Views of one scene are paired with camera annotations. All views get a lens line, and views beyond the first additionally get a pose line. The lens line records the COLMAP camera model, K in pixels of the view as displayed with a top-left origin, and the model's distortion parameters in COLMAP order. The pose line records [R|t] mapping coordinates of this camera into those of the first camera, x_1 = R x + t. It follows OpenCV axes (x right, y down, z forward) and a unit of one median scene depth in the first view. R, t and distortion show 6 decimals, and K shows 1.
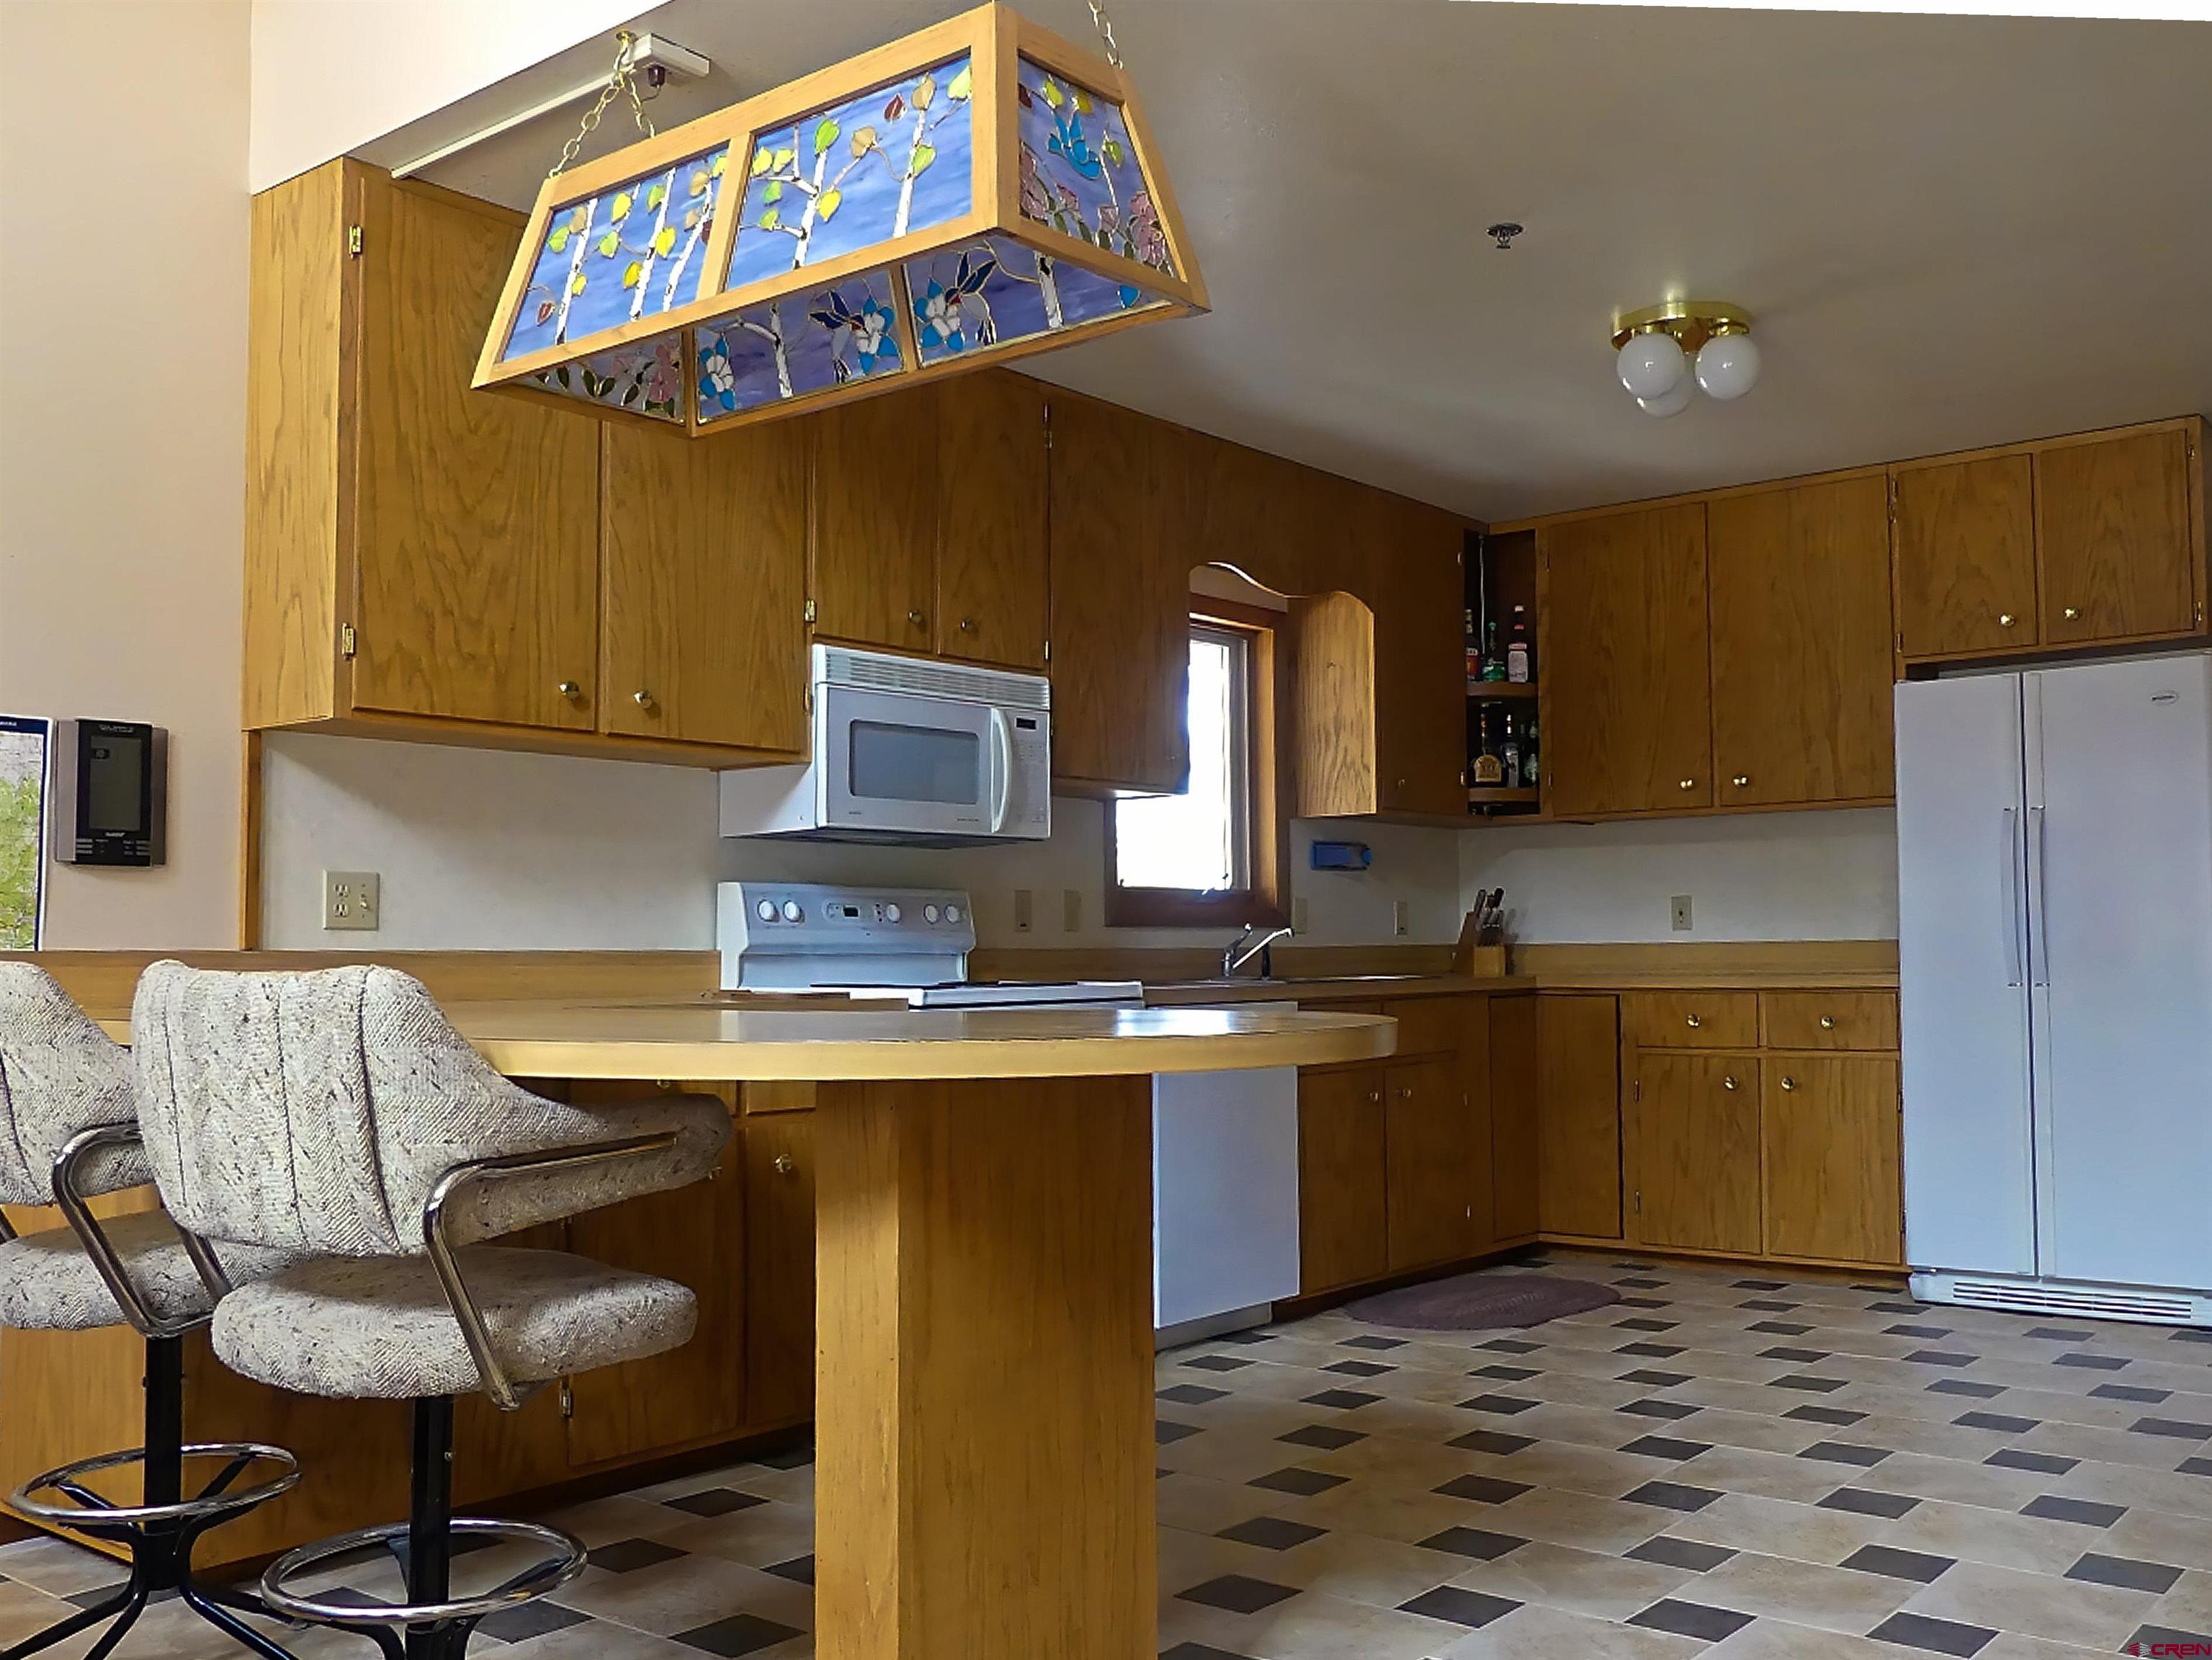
lens RADIAL K [[2056.5, 0, 1106.6], [0, 2056.5, 833.4], [0, 0, 1]] dist [0.050238, 0.000000]
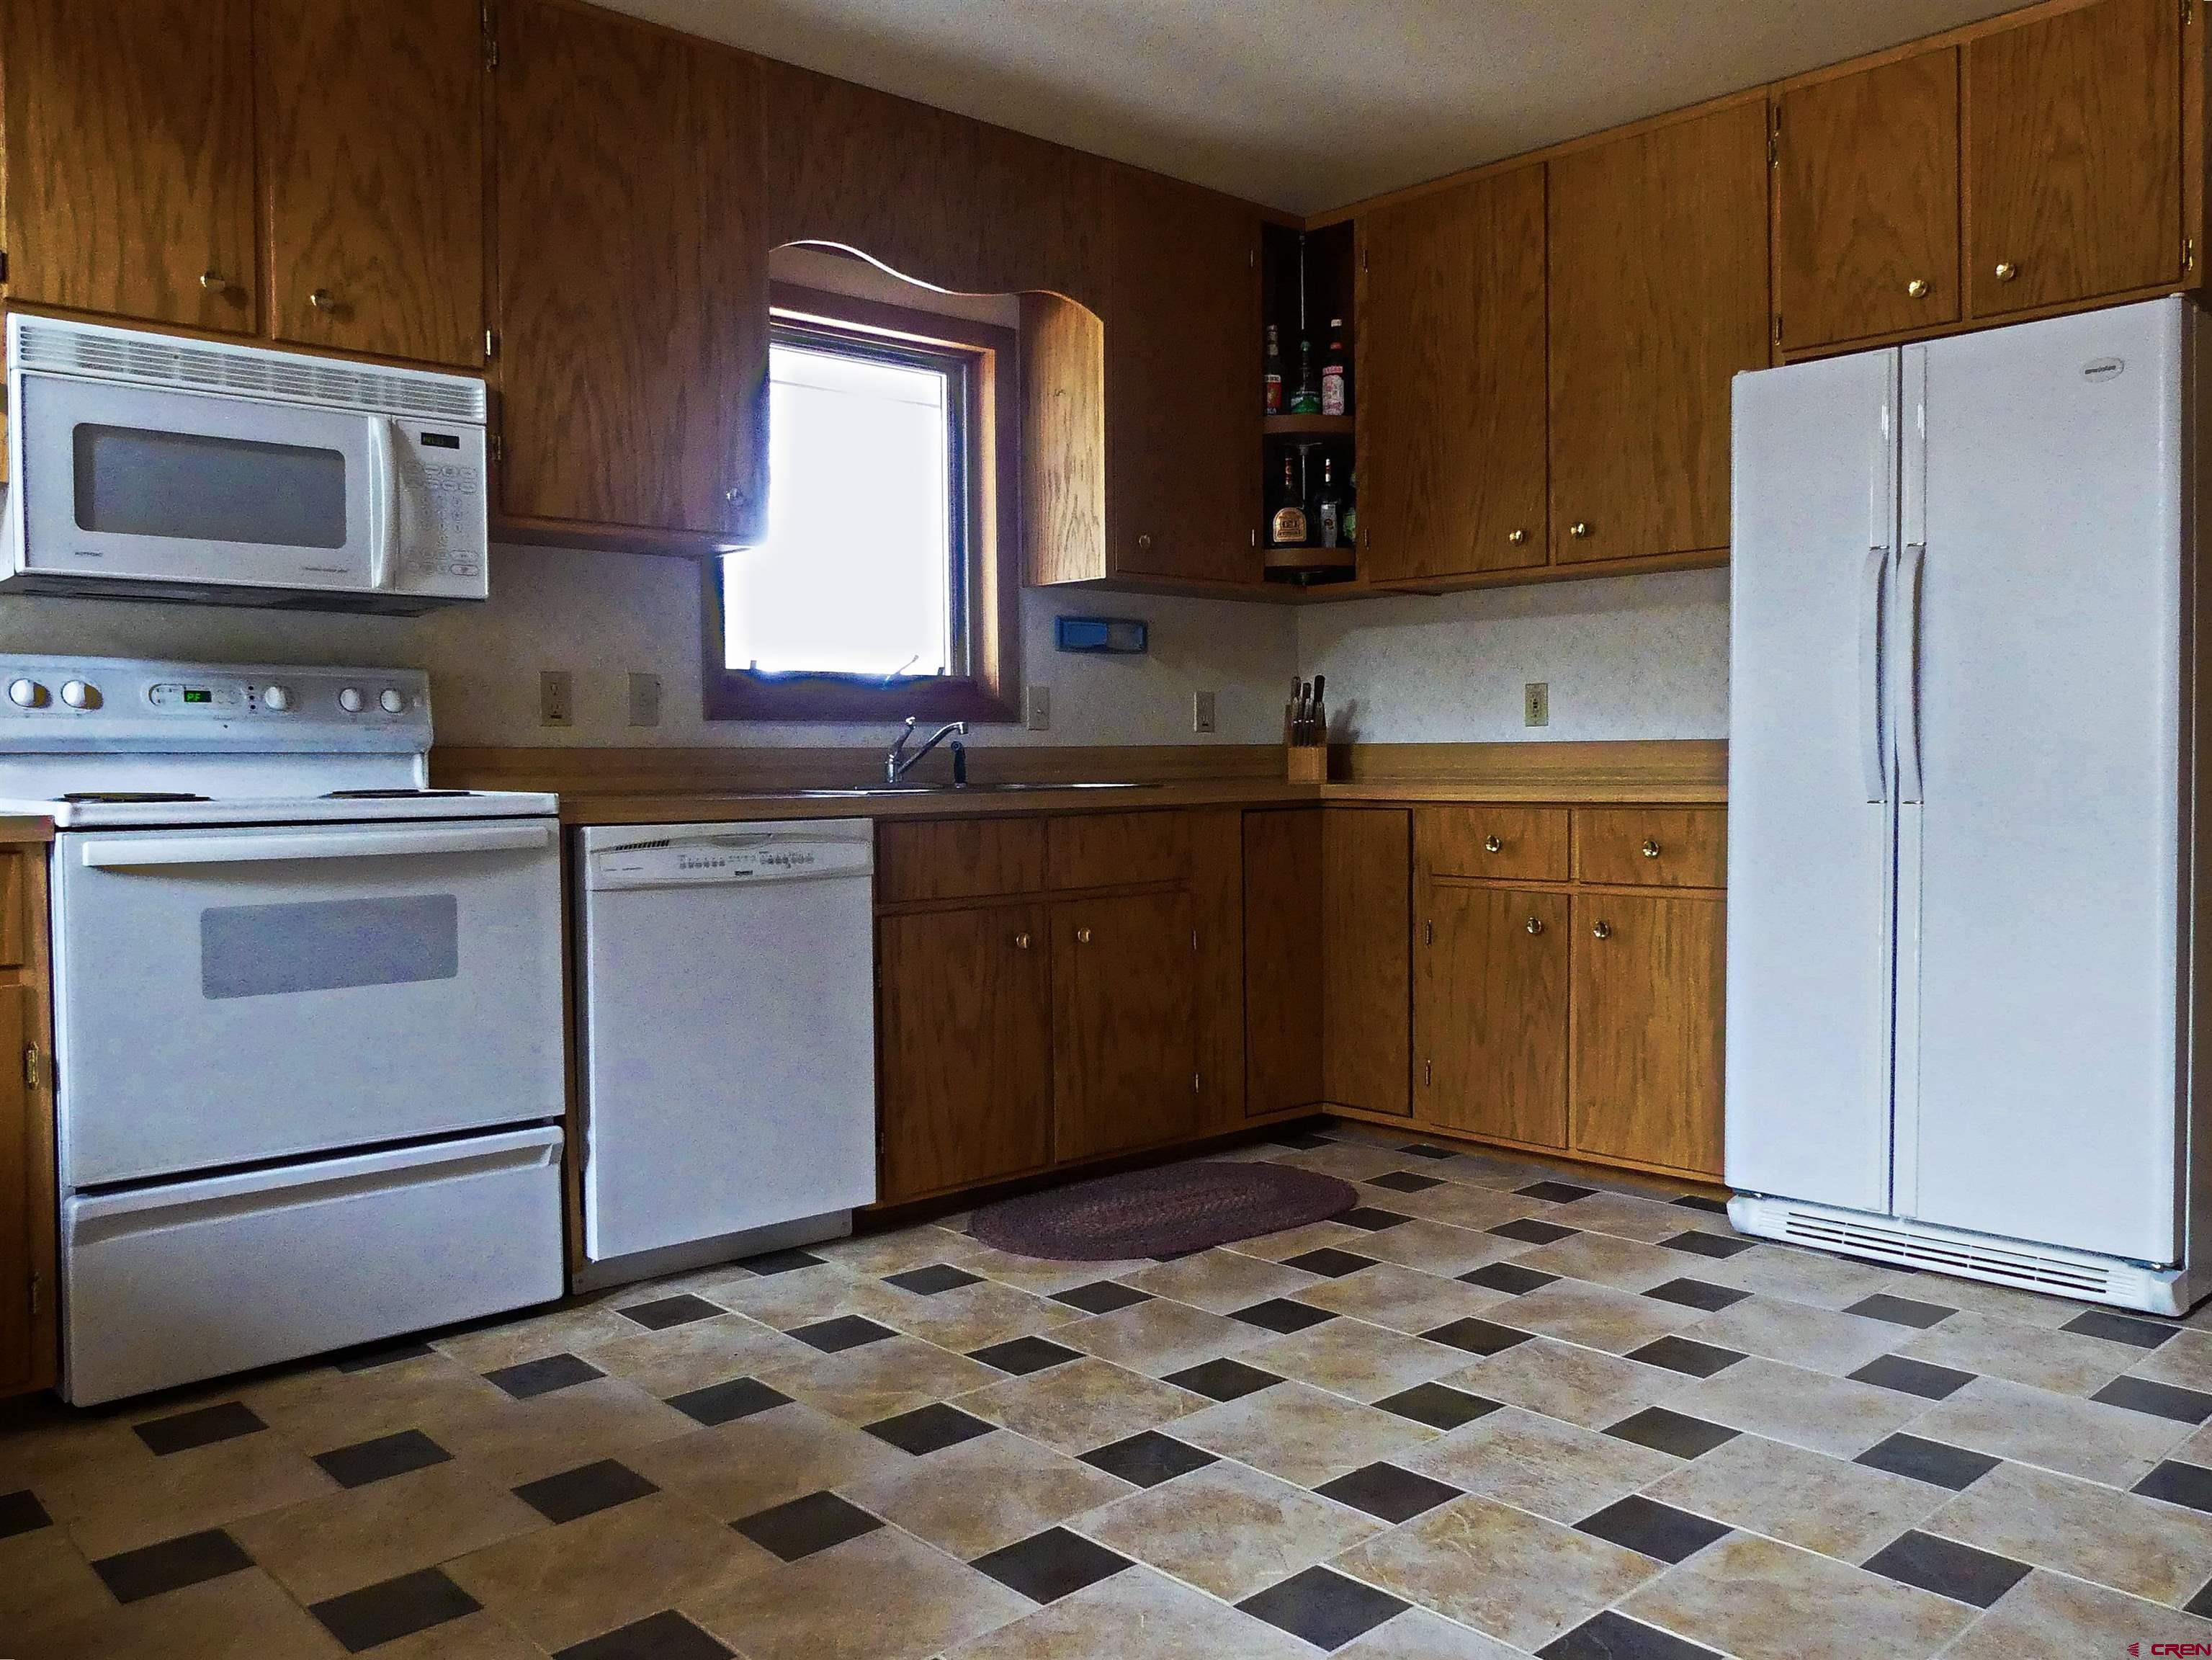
lens RADIAL K [[1778.7, 0, 1103.3], [0, 1778.7, 767.9], [0, 0, 1]] dist [-0.005104, 0.034669]
pose [[0.988037, 0.005202, -0.154130, 0.248628], [0.004952, 0.997846, 0.065419, 0.019481], [0.154138, -0.065400, 0.985883, 0.339857]]
